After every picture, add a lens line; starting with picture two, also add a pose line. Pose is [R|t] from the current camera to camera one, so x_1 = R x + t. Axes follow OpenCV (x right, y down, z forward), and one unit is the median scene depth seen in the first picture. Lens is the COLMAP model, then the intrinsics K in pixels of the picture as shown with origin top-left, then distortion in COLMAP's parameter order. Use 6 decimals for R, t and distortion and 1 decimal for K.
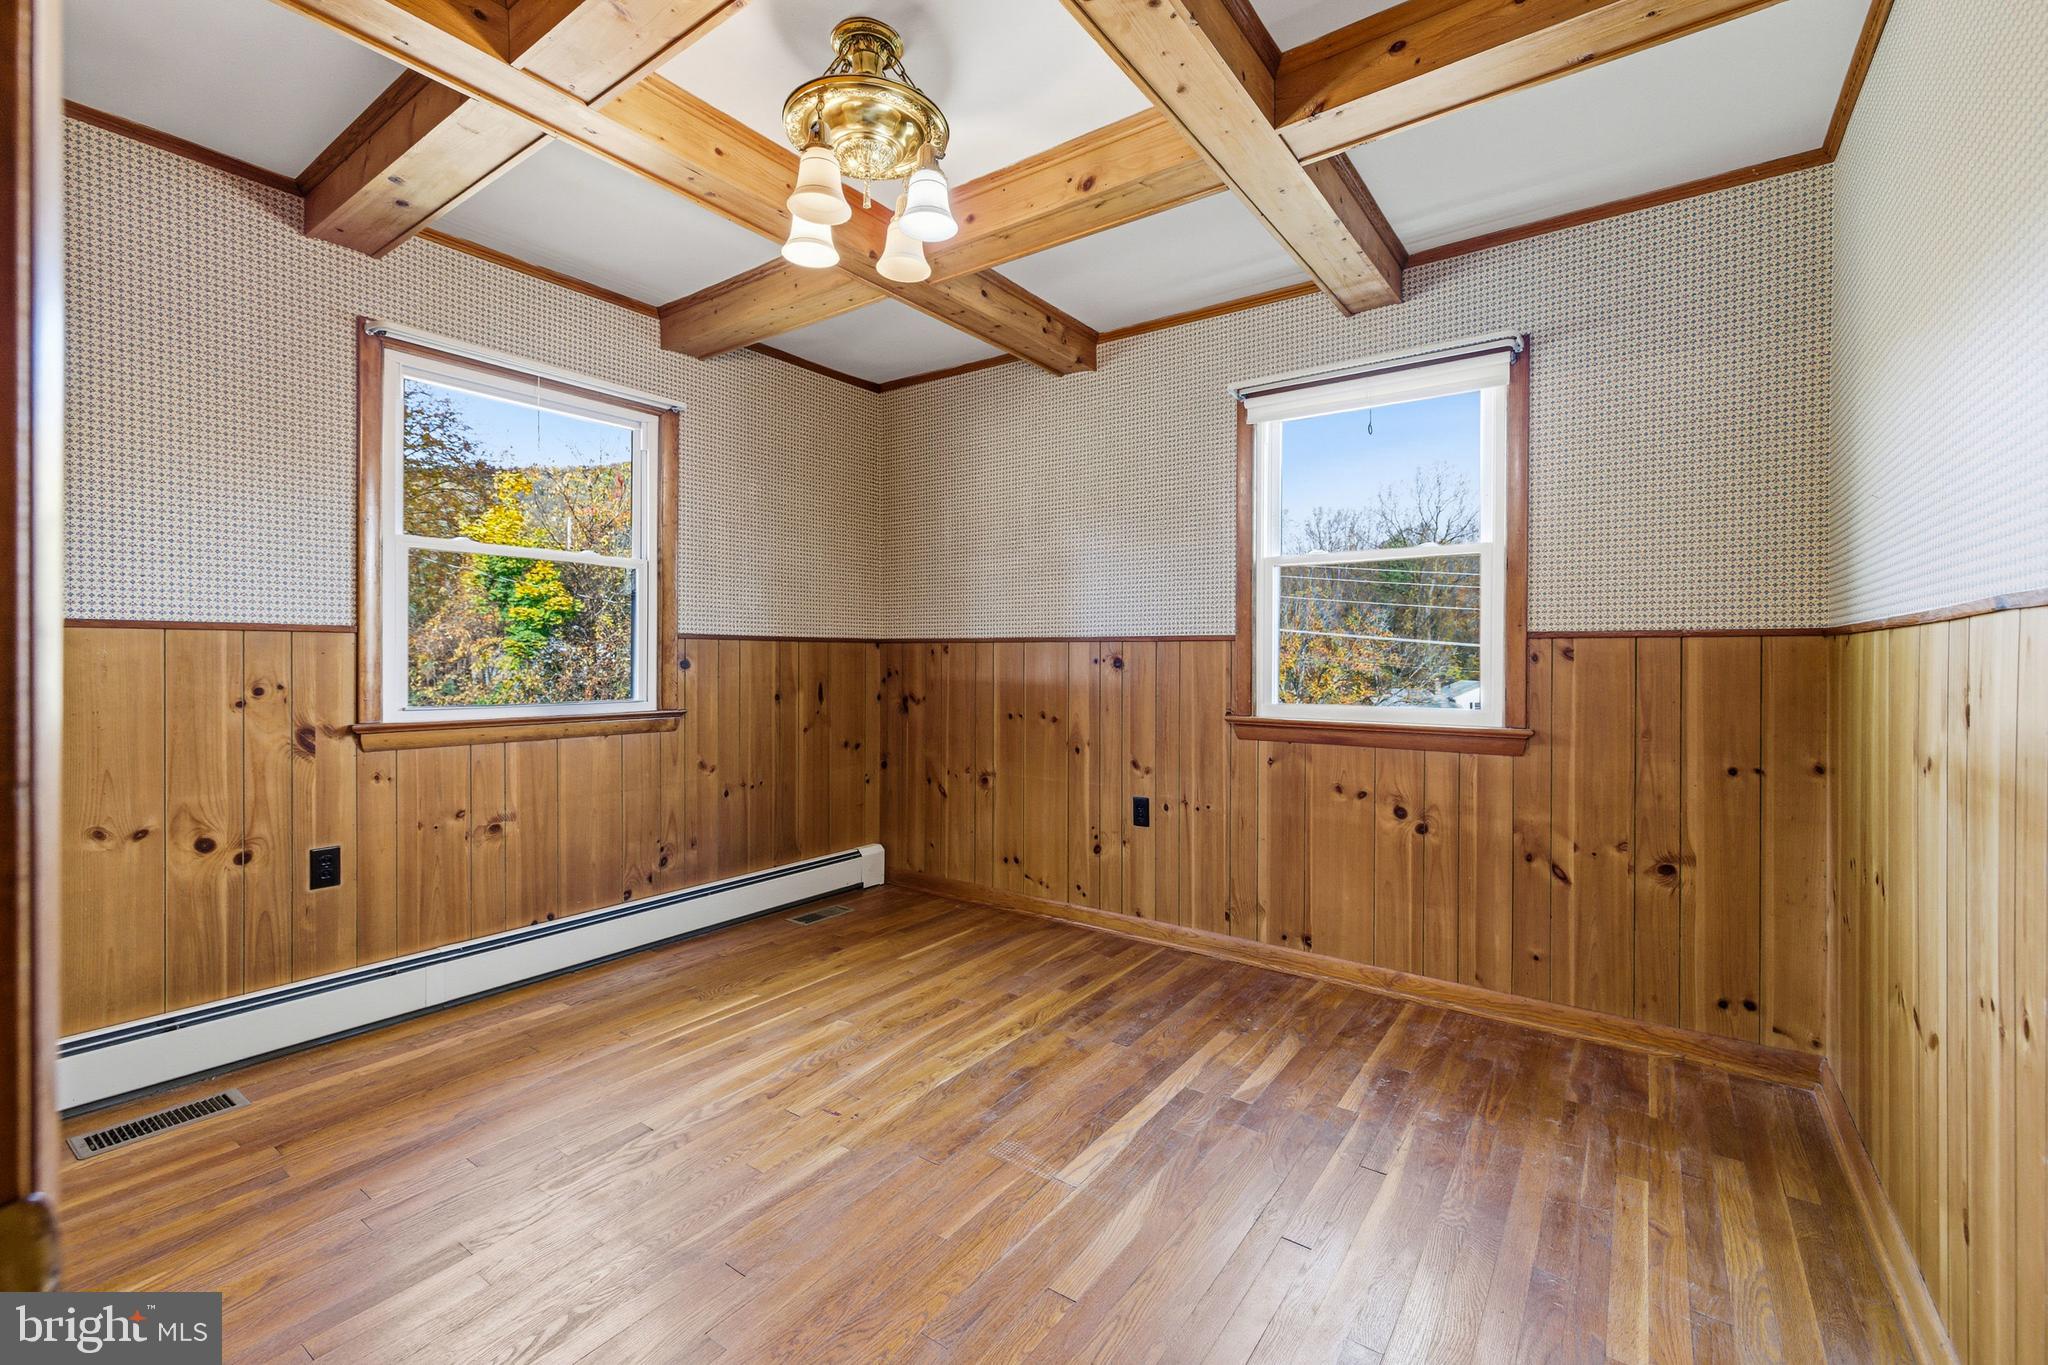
lens RADIAL K [[861.2, 0, 1036.4], [0, 861.2, 664.2], [0, 0, 1]] dist [0.002503, -0.000894]
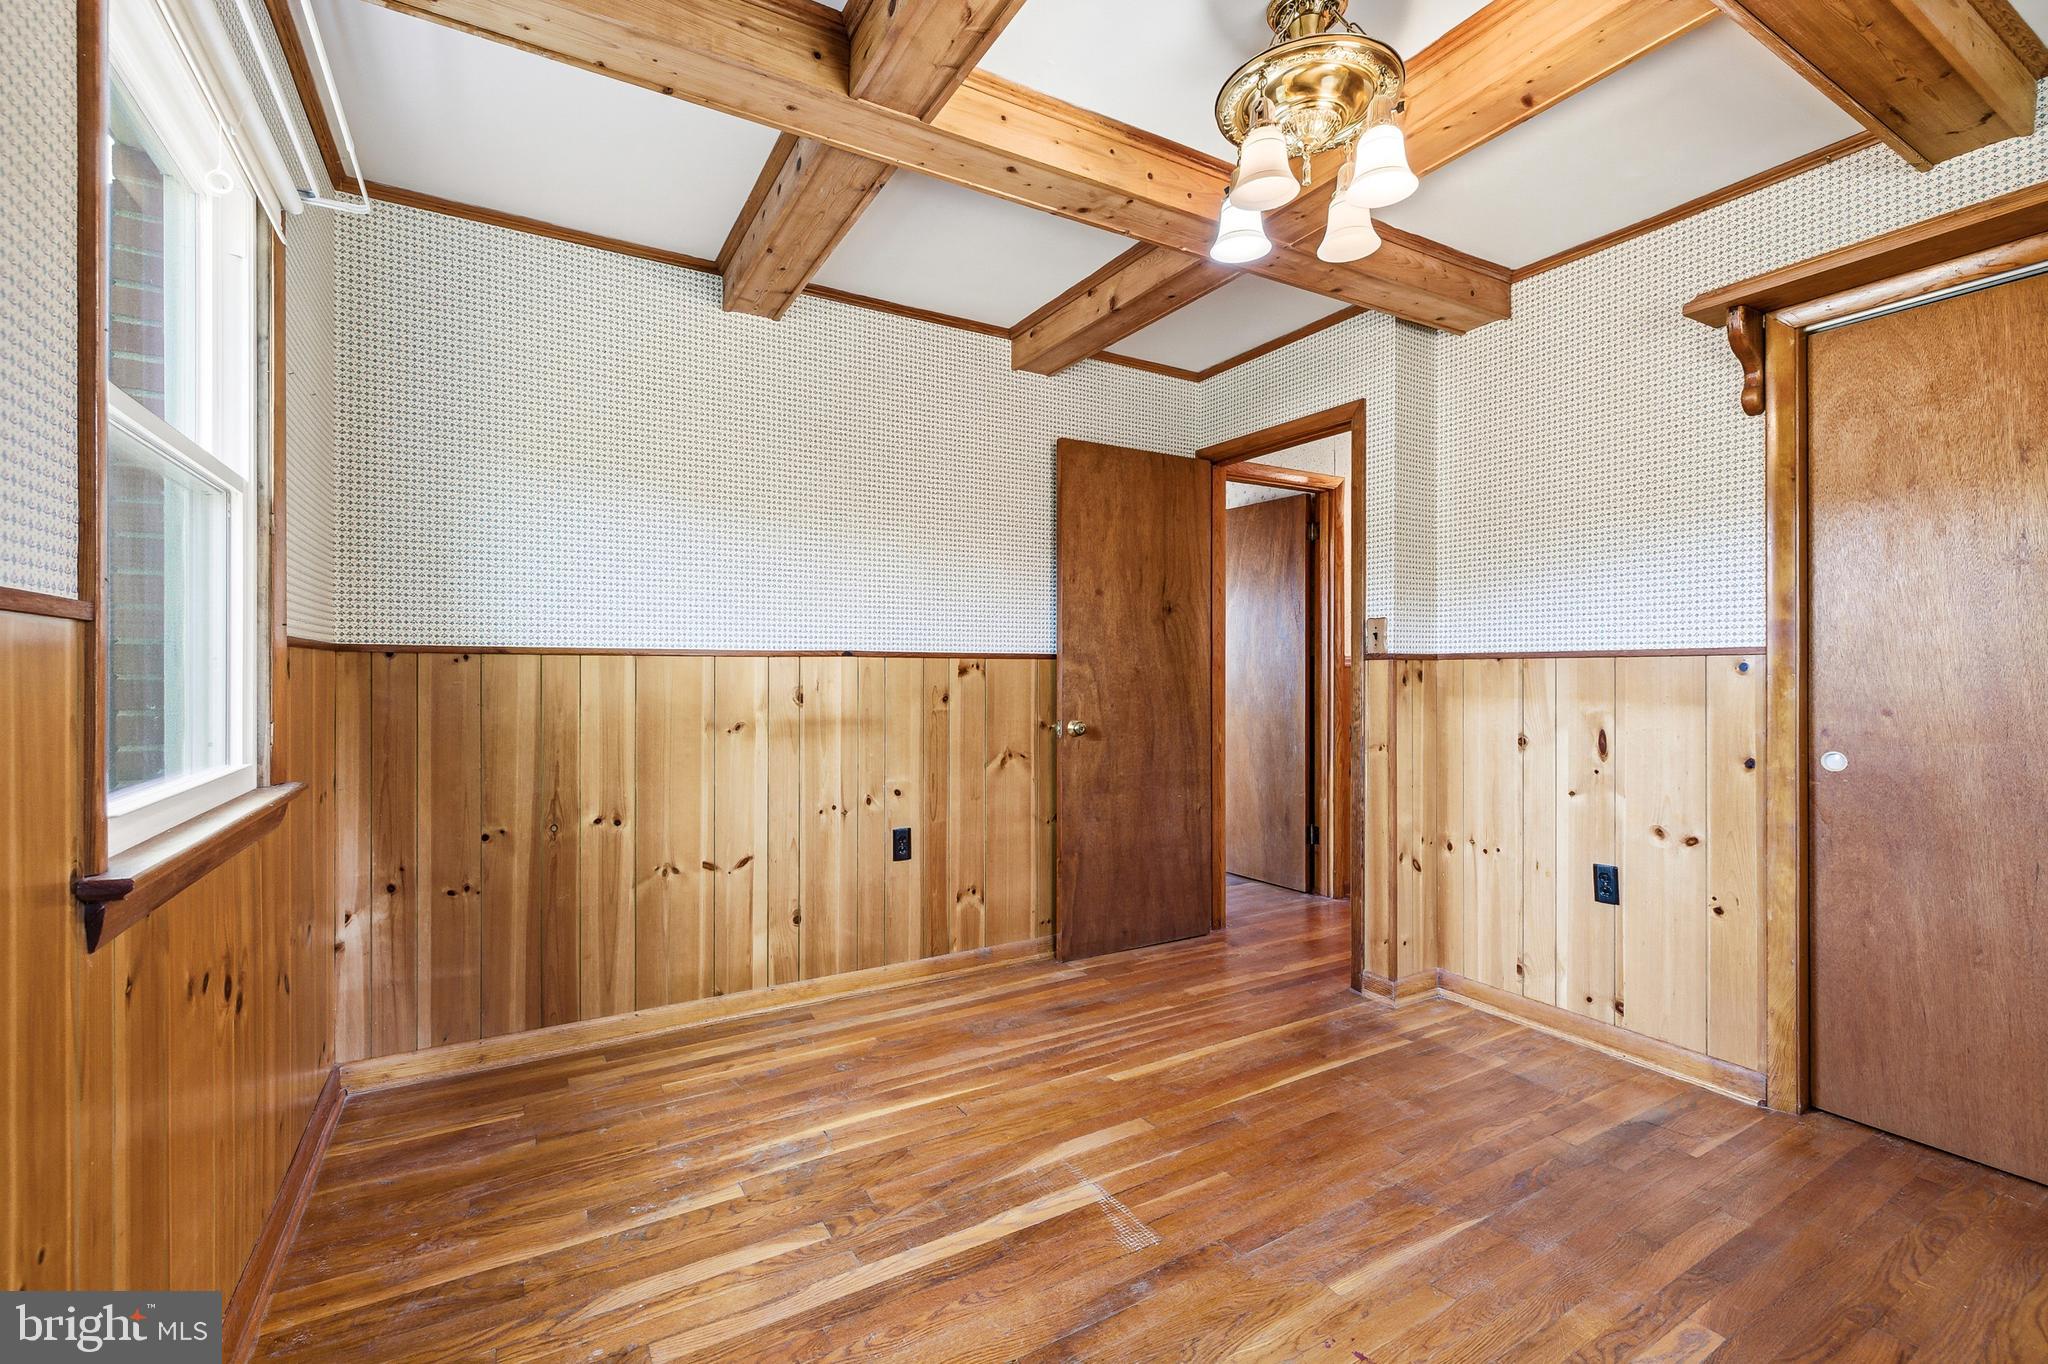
lens RADIAL K [[861.2, 0, 1013.5], [0, 861.2, 685.5], [0, 0, 1]] dist [0.002503, -0.000894]
pose [[-0.903808, -0.012248, 0.427763, -0.225141], [-0.003244, 0.999758, 0.021770, -0.015344], [-0.427926, 0.018288, -0.903629, 1.440775]]
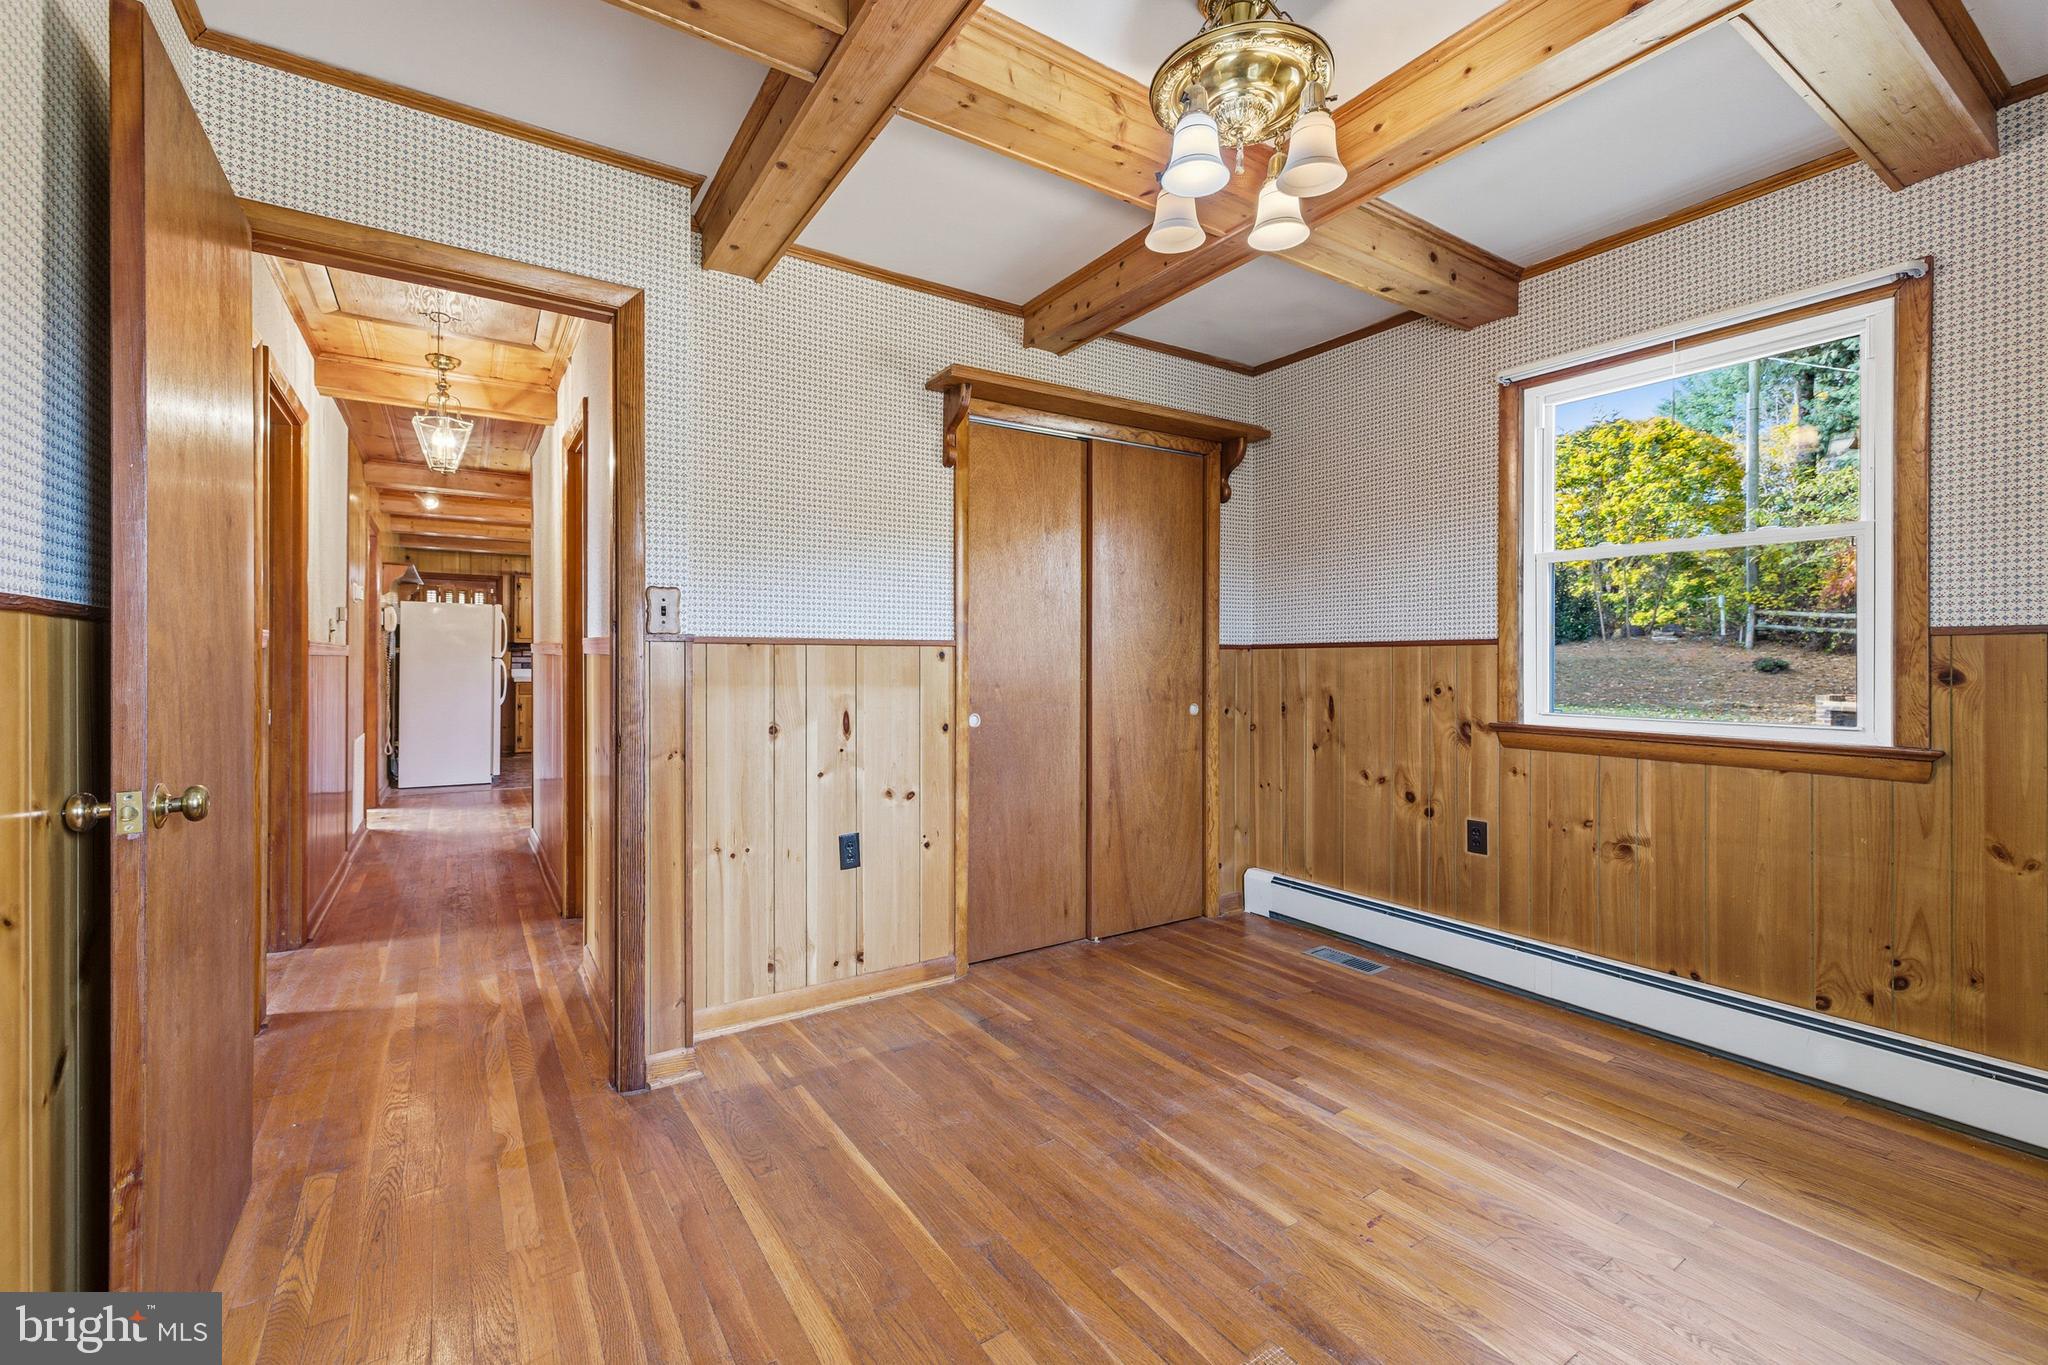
lens RADIAL K [[861.2, 0, 1012.3], [0, 861.2, 666.5], [0, 0, 1]] dist [0.002503, -0.000894]
pose [[-0.379160, 0.000296, -0.925331, 0.547050], [-0.007091, 0.999970, 0.003226, -0.006032], [0.925304, 0.007785, -0.379146, 0.831627]]
